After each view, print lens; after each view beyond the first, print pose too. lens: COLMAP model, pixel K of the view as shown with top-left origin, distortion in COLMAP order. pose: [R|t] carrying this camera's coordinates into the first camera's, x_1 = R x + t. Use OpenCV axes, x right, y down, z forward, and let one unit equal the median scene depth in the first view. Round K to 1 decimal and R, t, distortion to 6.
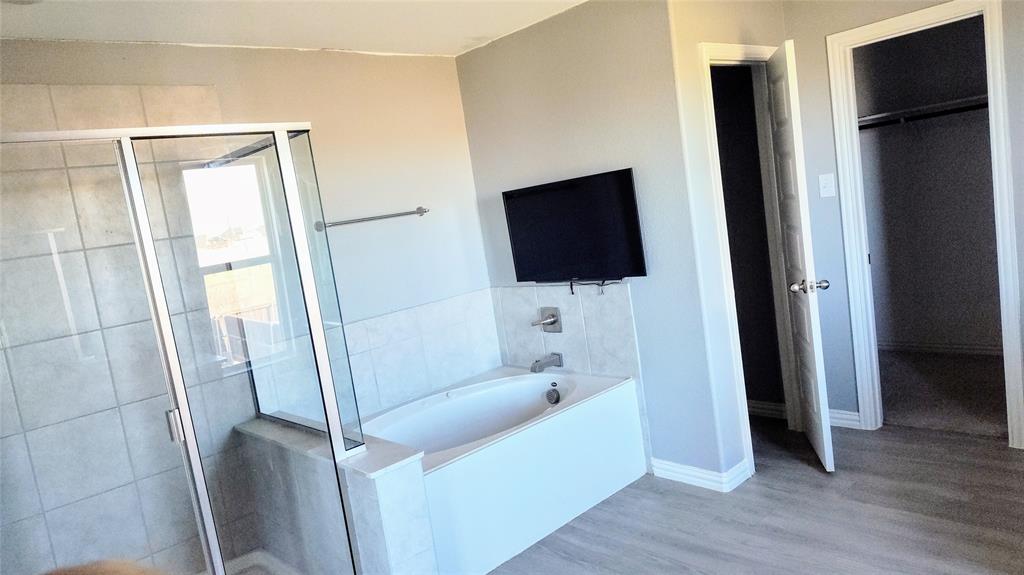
lens RADIAL K [[695.7, 0, 514.5], [0, 695.7, 289.4], [0, 0, 1]] dist [0.043314, -0.036126]
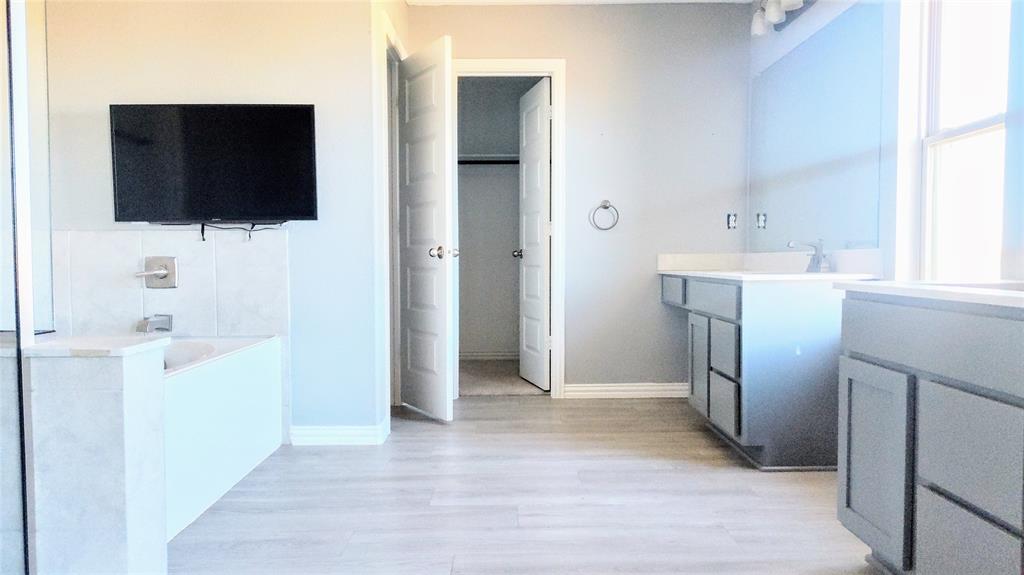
lens RADIAL K [[695.7, 0, 511.3], [0, 695.7, 285.1], [0, 0, 1]] dist [0.043314, -0.036126]
pose [[0.664330, 0.116994, 0.738227, -0.301770], [-0.001062, 0.987821, -0.155594, 0.200382], [-0.747439, 0.102581, 0.656363, 0.171728]]
